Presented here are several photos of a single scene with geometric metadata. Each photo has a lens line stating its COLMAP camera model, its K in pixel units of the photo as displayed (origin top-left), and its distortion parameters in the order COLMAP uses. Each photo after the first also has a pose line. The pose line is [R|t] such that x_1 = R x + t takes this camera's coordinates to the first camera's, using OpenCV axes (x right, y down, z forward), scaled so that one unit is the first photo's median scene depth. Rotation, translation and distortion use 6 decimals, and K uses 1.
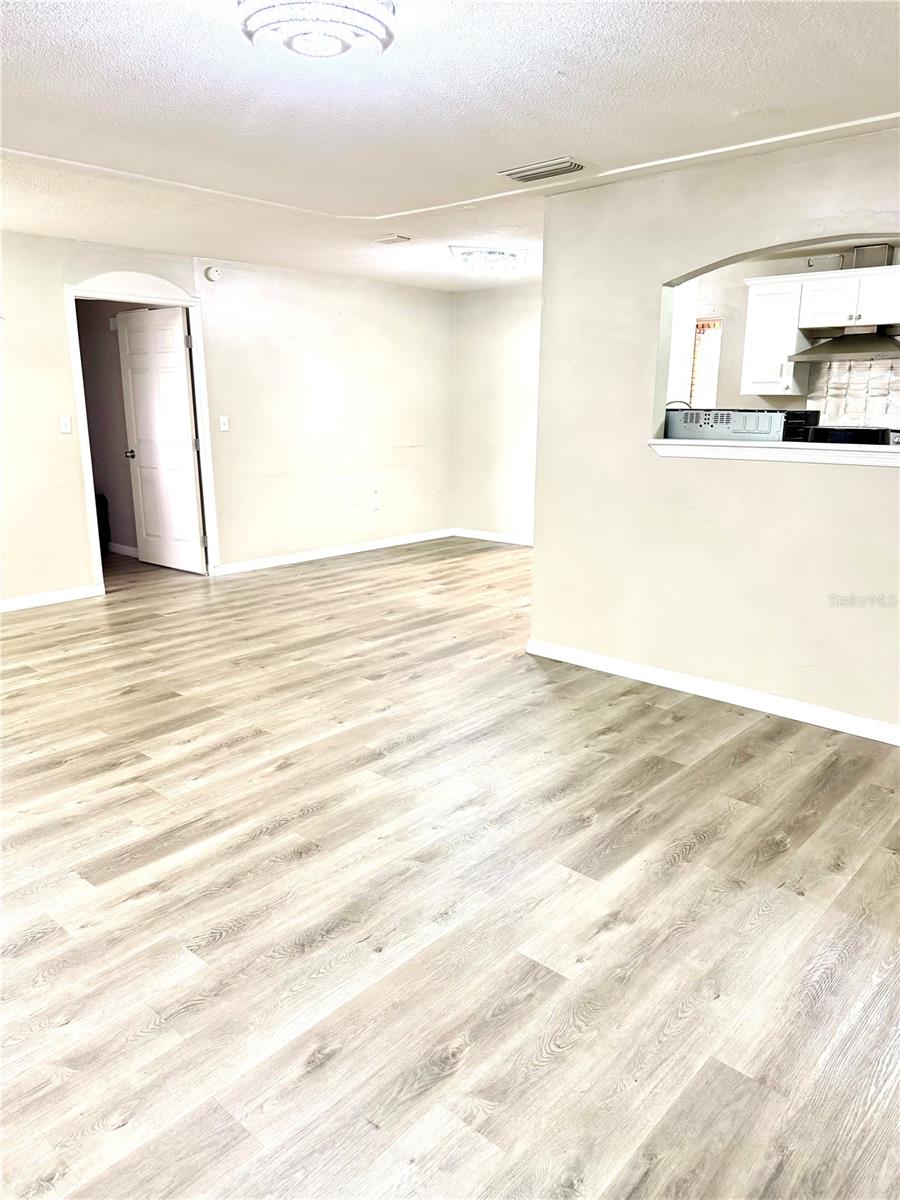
lens RADIAL K [[847.6, 0, 449.8], [0, 847.6, 601.2], [0, 0, 1]] dist [0.053517, -0.027655]
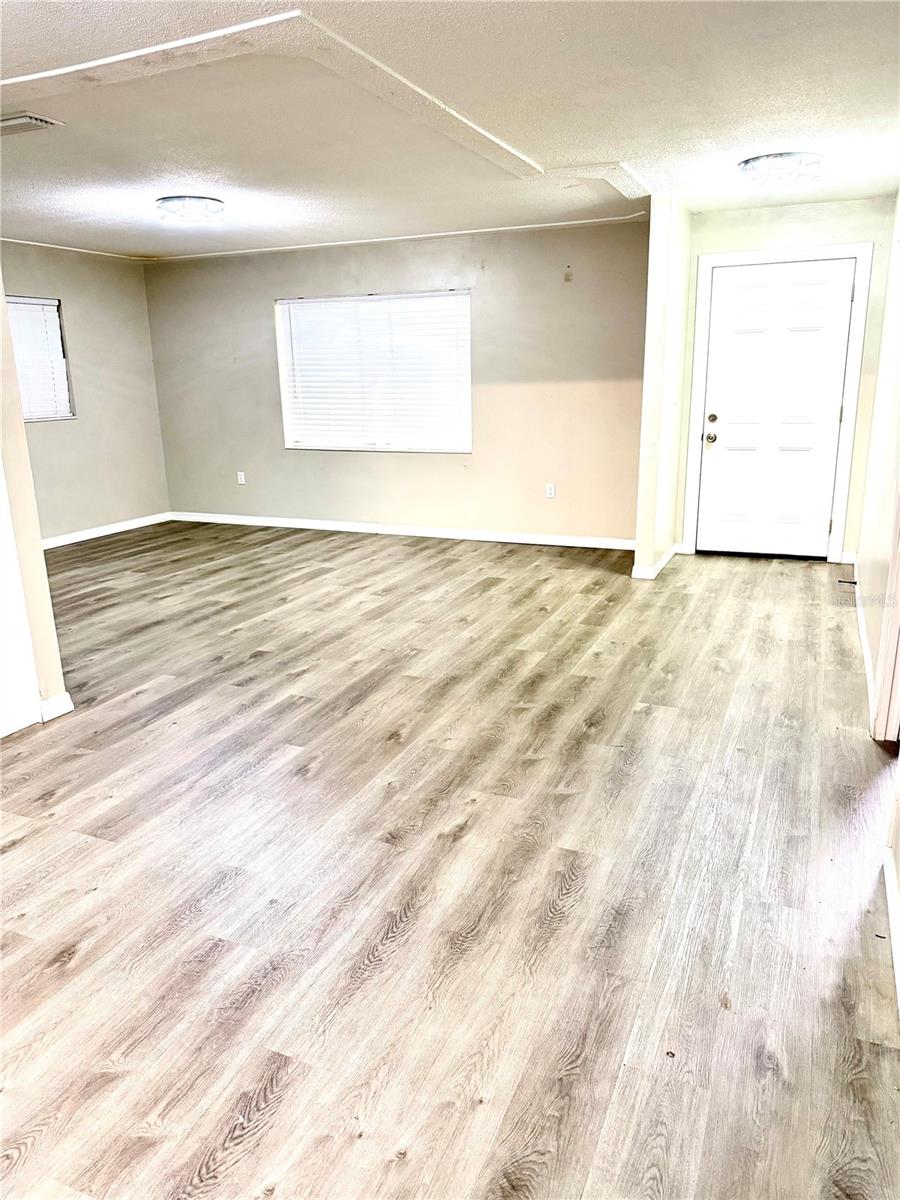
lens RADIAL K [[847.6, 0, 450.4], [0, 847.6, 599.9], [0, 0, 1]] dist [0.053517, -0.027655]
pose [[-0.950185, 0.085989, -0.299590, -0.008571], [-0.065553, 0.884561, 0.461796, -0.408191], [0.304715, 0.458431, -0.834859, 1.740249]]
